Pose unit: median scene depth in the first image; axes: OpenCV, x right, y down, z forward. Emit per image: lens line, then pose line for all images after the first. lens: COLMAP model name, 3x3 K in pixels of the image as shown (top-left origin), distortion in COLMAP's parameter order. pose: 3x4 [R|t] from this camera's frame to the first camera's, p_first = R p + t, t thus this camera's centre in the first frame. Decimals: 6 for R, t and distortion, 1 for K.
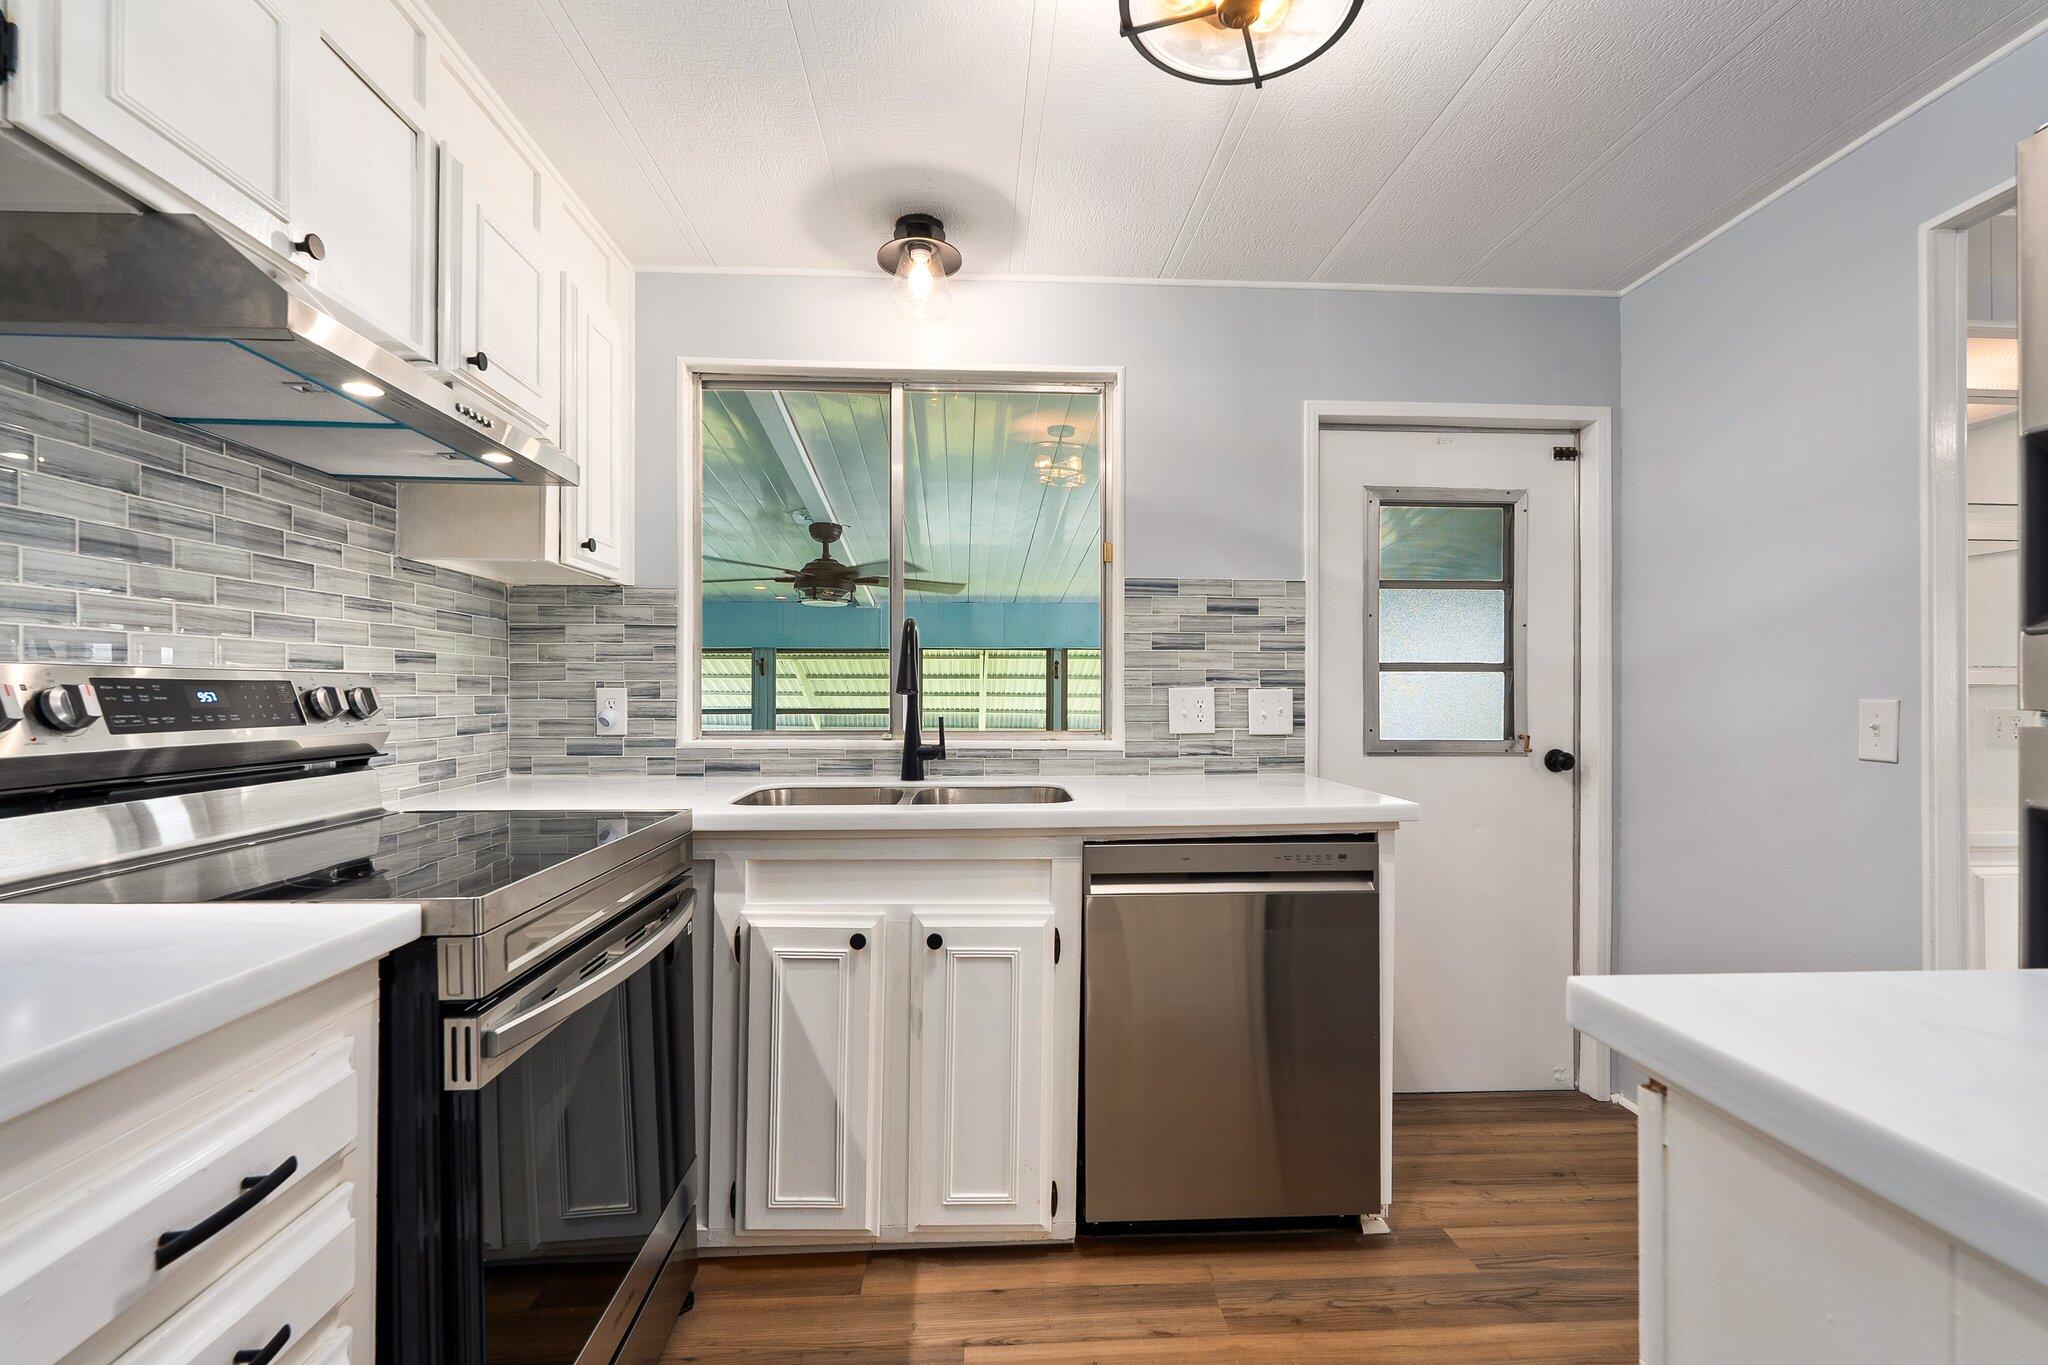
lens RADIAL K [[907.0, 0, 1032.3], [0, 907.0, 700.6], [0, 0, 1]] dist [-0.004170, 0.000253]
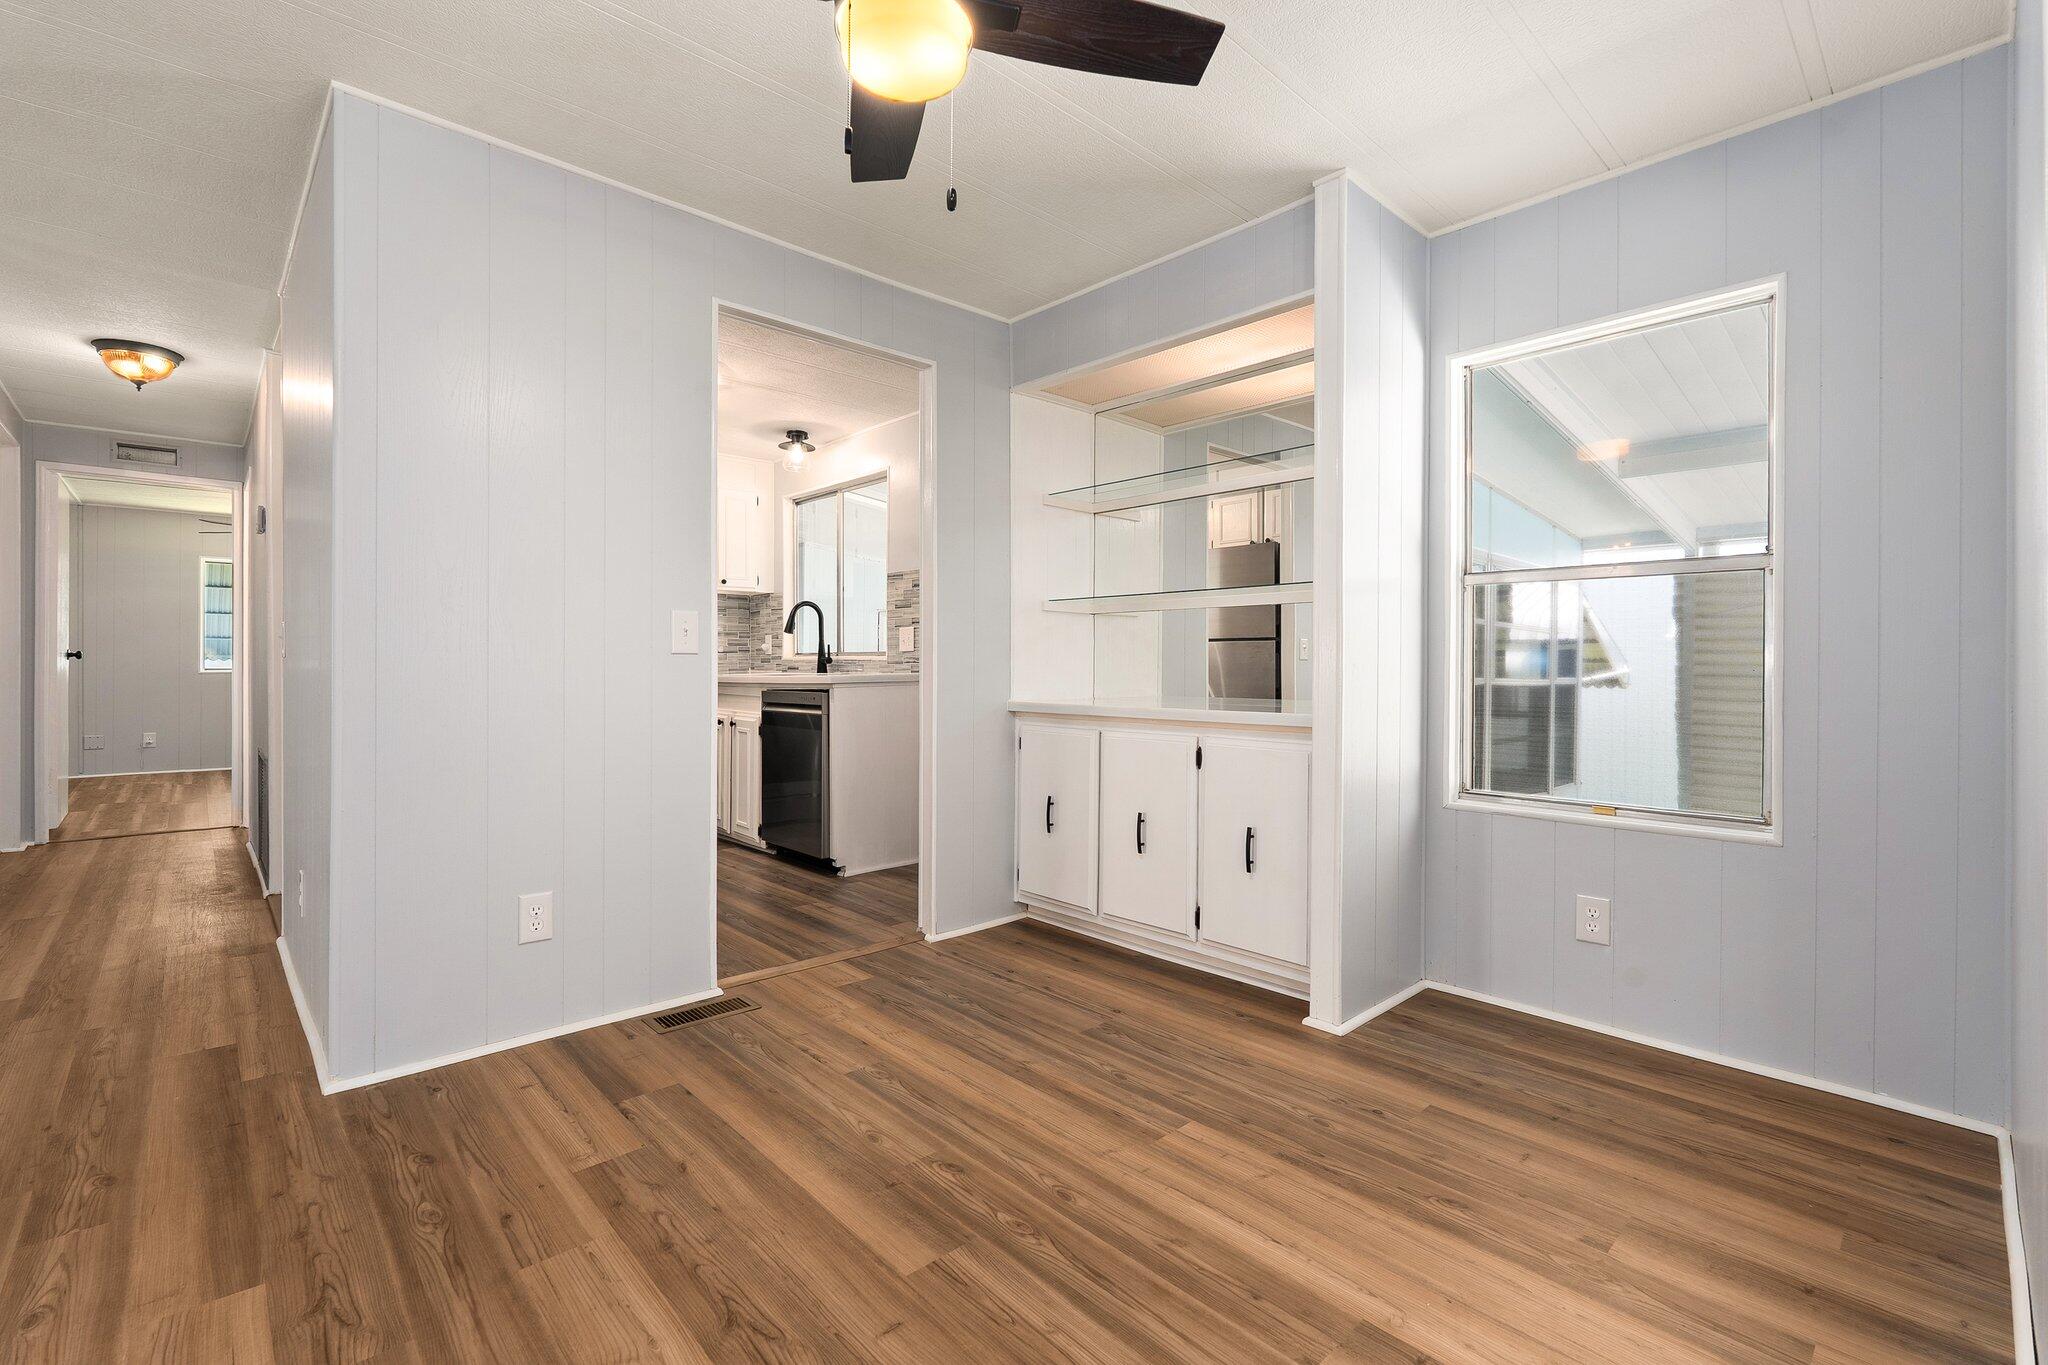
lens RADIAL K [[907.0, 0, 1068.4], [0, 907.0, 665.4], [0, 0, 1]] dist [-0.004170, 0.000253]
pose [[0.652139, -0.001714, -0.758097, 1.920081], [-0.005185, 0.999964, -0.006721, 0.079767], [0.758082, 0.008314, 0.652107, 0.010544]]
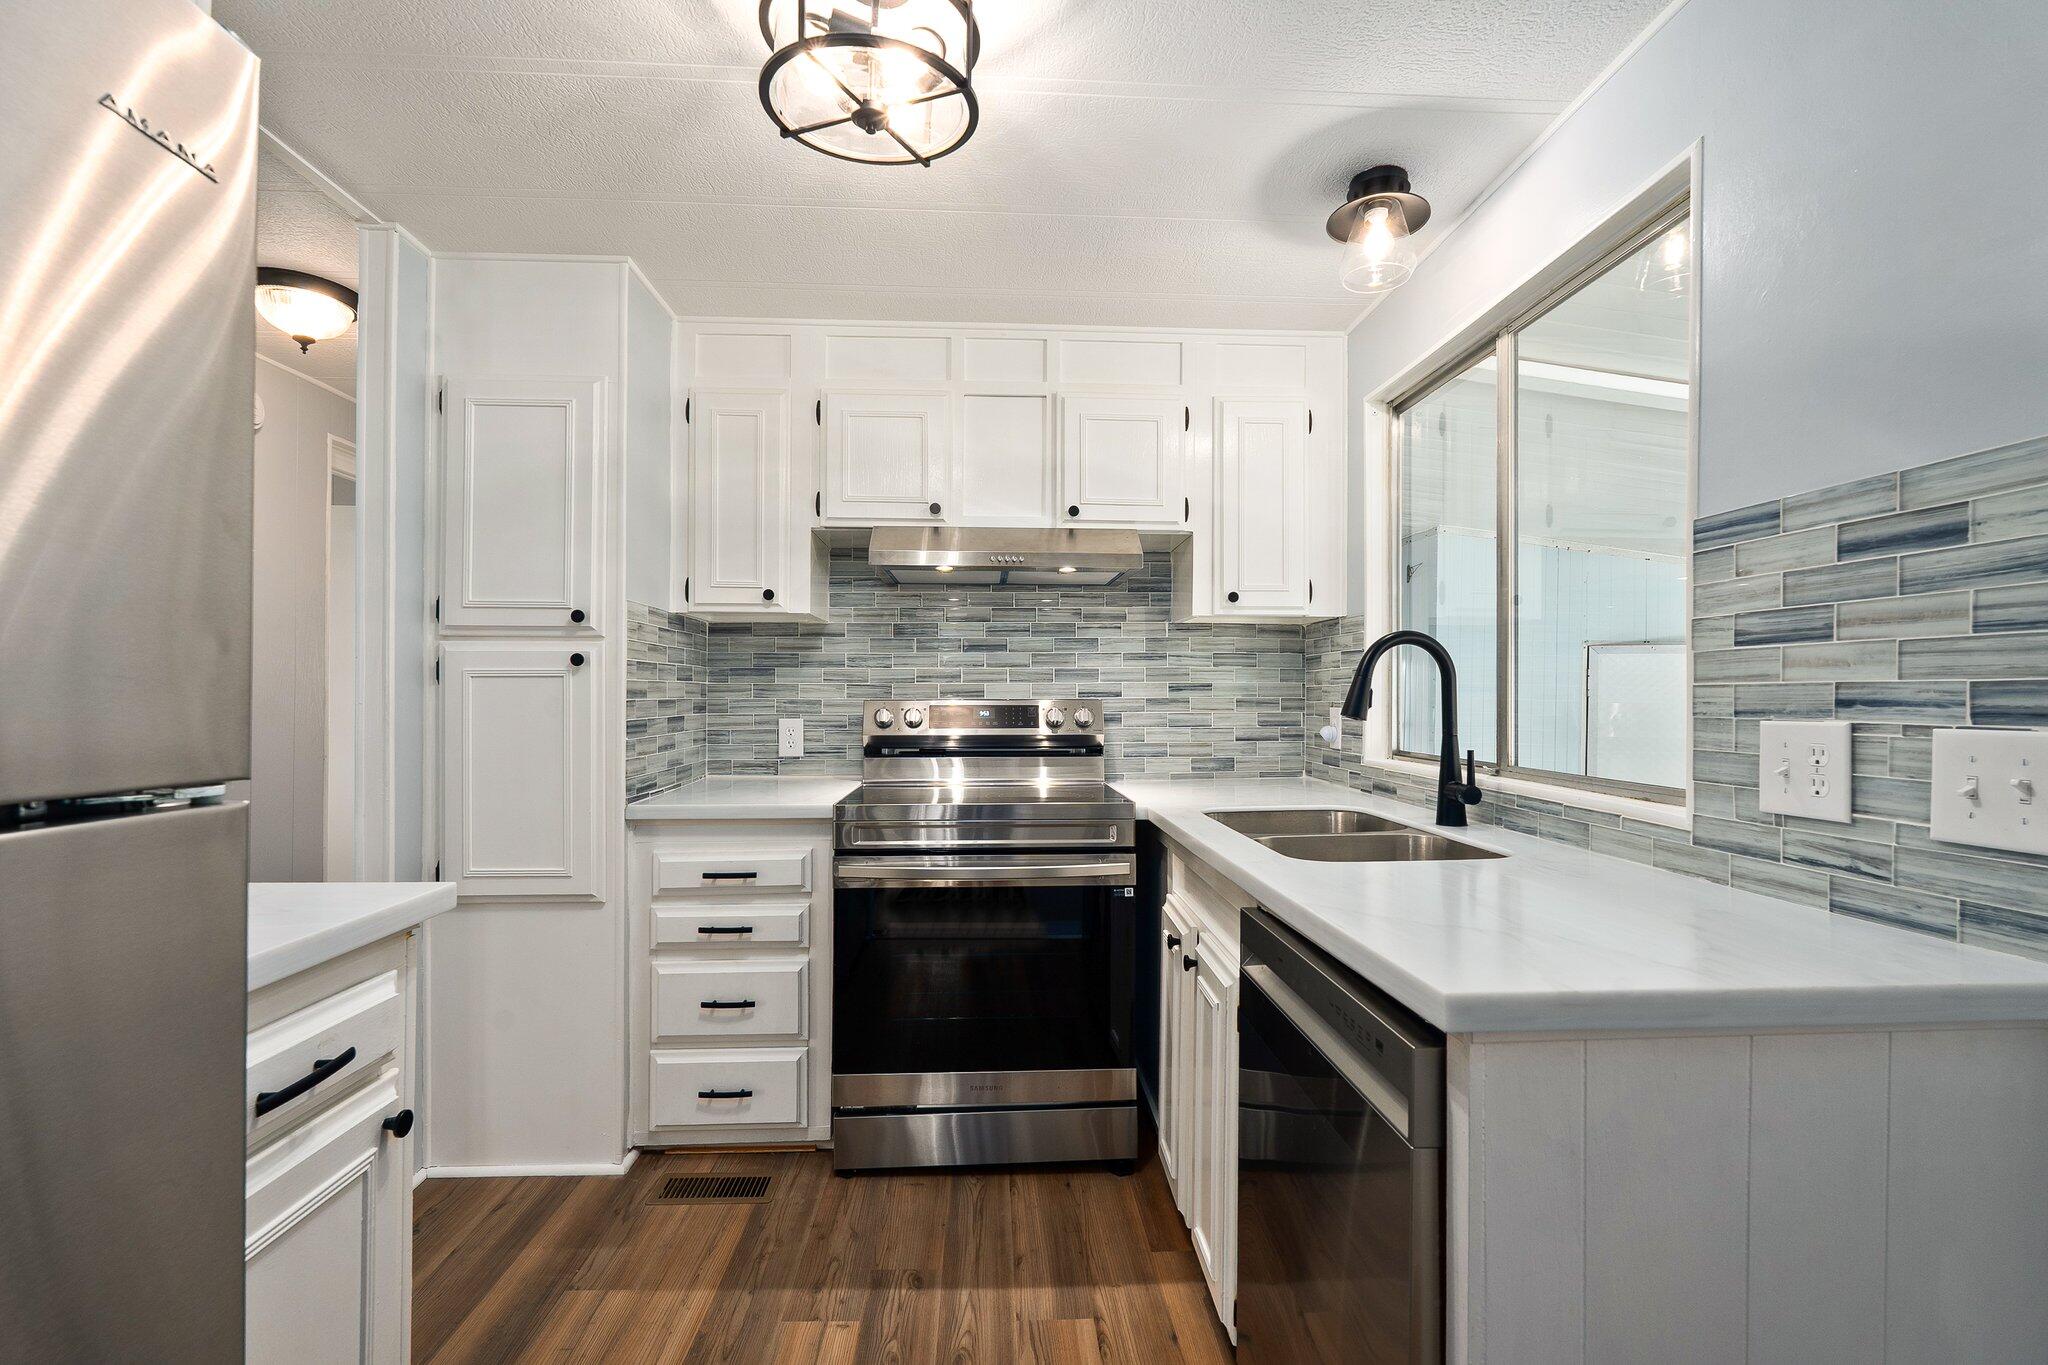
lens RADIAL K [[907.0, 0, 1017.1], [0, 907.0, 690.0], [0, 0, 1]] dist [-0.004170, 0.000253]
pose [[-0.025691, -0.007370, -0.999643, 0.686138], [-0.009101, 0.999933, -0.007138, -0.024330], [0.999629, 0.008914, -0.025756, 0.621133]]
